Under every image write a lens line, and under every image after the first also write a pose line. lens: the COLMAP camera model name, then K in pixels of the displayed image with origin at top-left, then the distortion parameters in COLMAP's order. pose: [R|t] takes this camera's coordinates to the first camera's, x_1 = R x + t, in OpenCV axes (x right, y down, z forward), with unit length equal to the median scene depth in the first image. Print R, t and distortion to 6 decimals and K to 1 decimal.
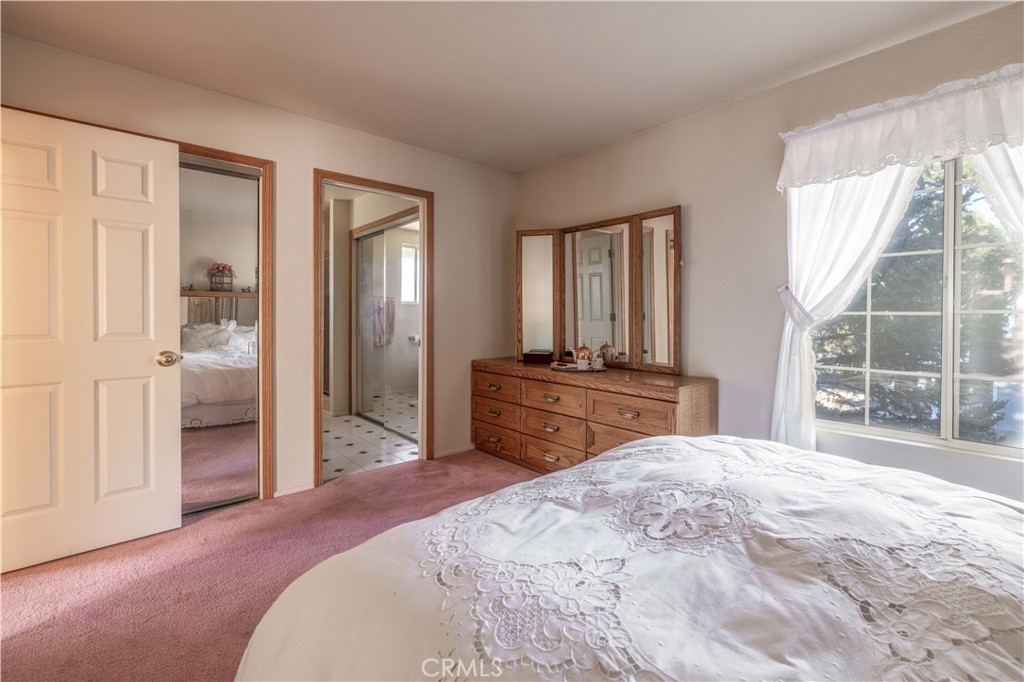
lens RADIAL K [[452.1, 0, 506.8], [0, 452.1, 323.8], [0, 0, 1]] dist [-0.002904, -0.000226]
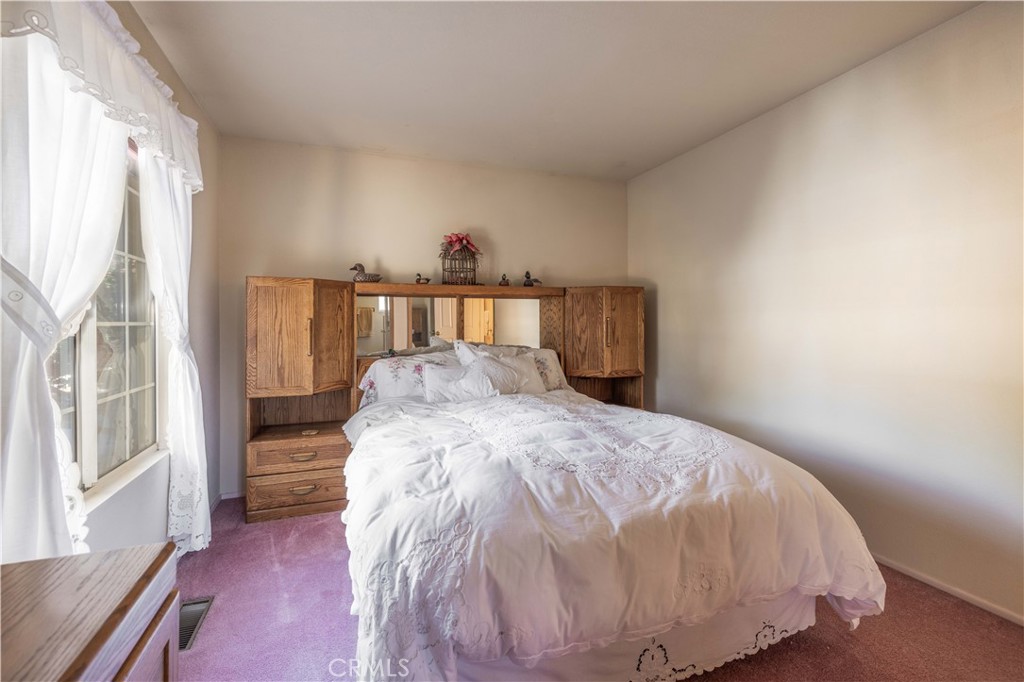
lens RADIAL K [[436.8, 0, 501.7], [0, 436.8, 324.1], [0, 0, 1]] dist [0.001293, 0.000059]
pose [[-0.927051, -0.001107, 0.374934, 0.025669], [0.003591, 0.999924, 0.011831, -0.025031], [-0.374919, 0.012315, -0.926976, 1.239423]]
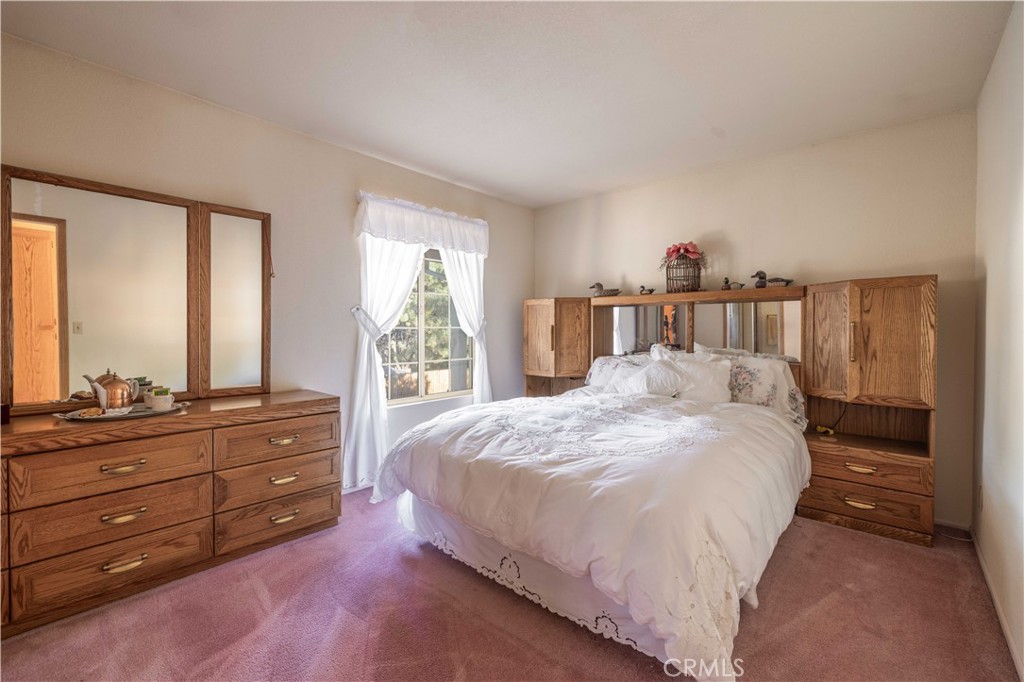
lens RADIAL K [[429.9, 0, 505.2], [0, 429.9, 338.8], [0, 0, 1]] dist [-0.001763, -0.000110]
pose [[-0.117531, -0.027227, 0.992696, -0.705094], [0.007873, 0.999567, 0.028348, -0.024593], [-0.993038, 0.011147, -0.117265, 0.747417]]
